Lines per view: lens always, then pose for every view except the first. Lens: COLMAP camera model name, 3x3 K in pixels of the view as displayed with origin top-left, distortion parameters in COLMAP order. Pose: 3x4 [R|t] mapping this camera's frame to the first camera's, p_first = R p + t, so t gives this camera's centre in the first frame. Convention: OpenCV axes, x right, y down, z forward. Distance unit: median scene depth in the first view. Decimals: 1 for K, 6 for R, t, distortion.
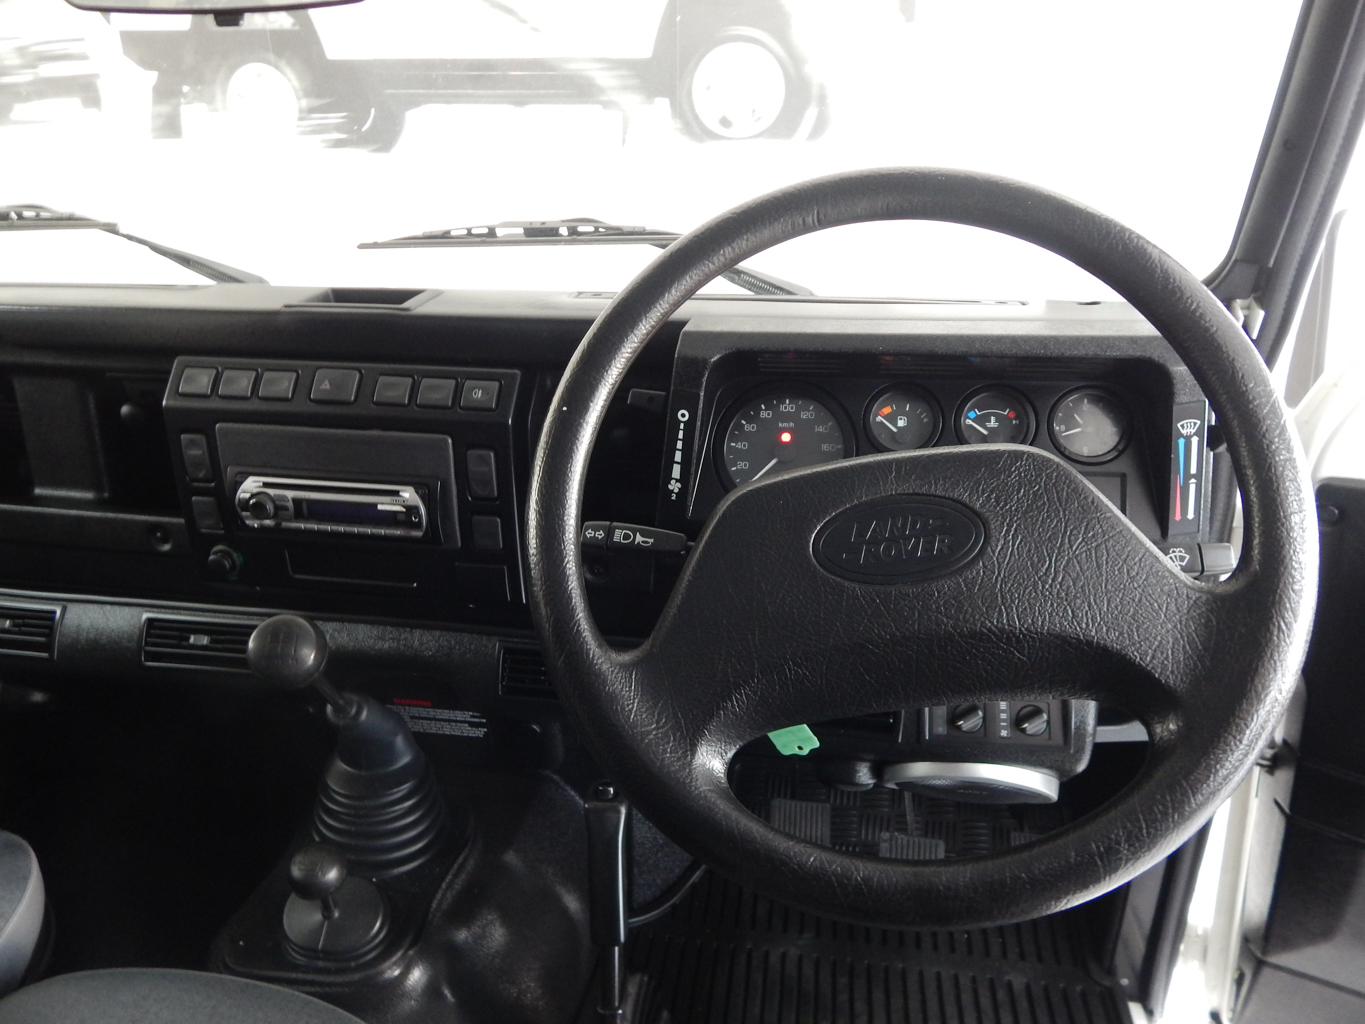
lens RADIAL K [[946.8, 0, 682.4], [0, 946.8, 510.5], [0, 0, 1]] dist [0.003337, -0.016131]
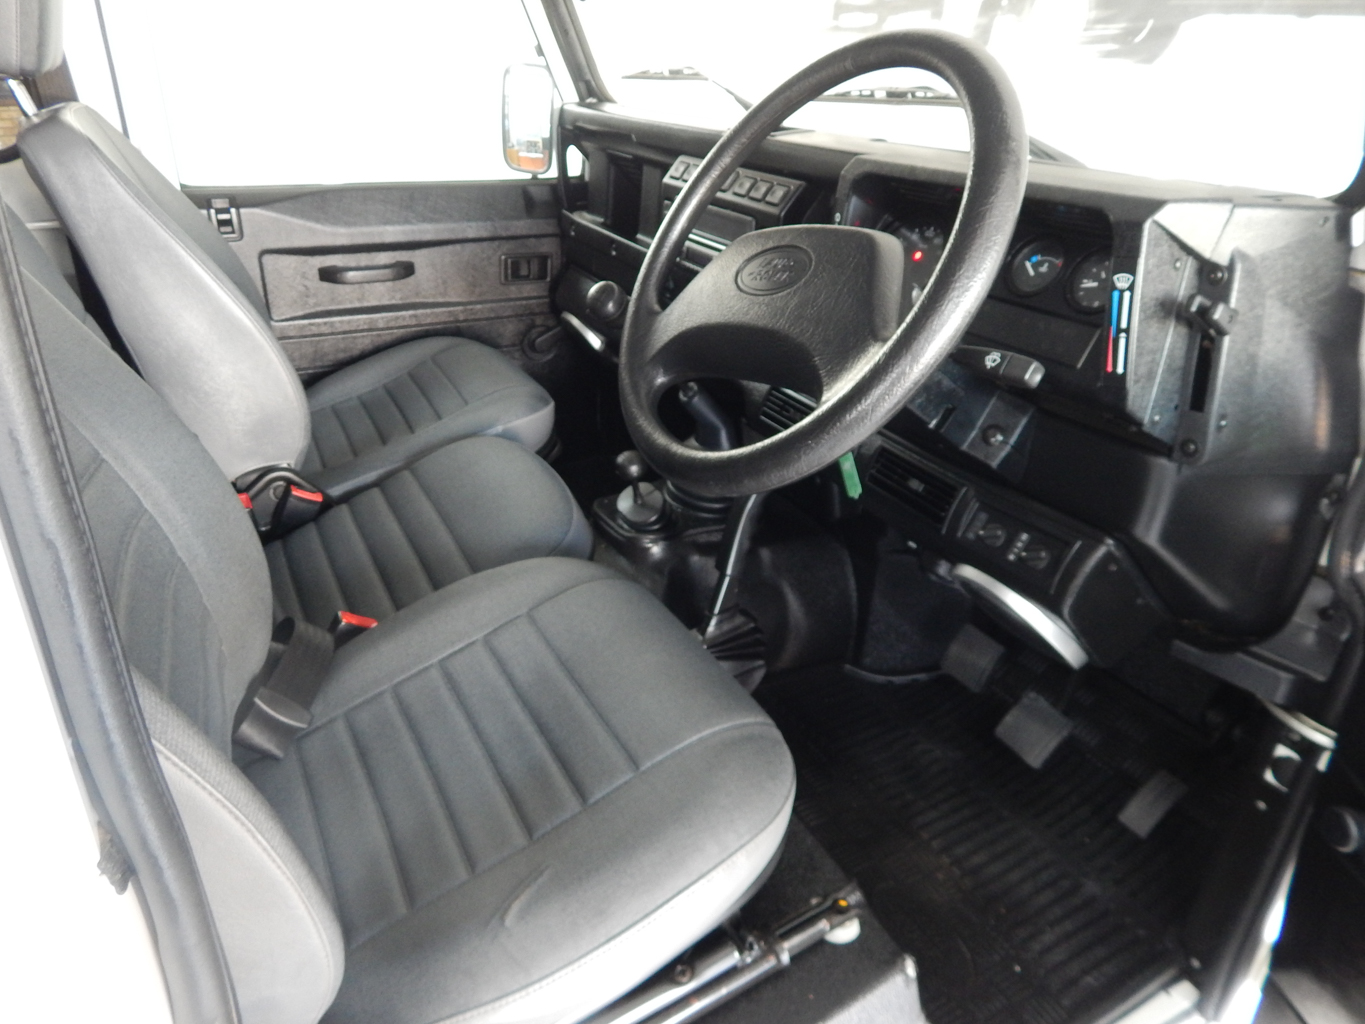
lens RADIAL K [[946.8, 0, 684.3], [0, 946.8, 512.5], [0, 0, 1]] dist [0.003337, -0.016131]
pose [[0.601426, 0.361077, -0.712678, 0.560318], [-0.313266, 0.927188, 0.205394, 0.047058], [0.734950, 0.099729, 0.670748, -0.036013]]
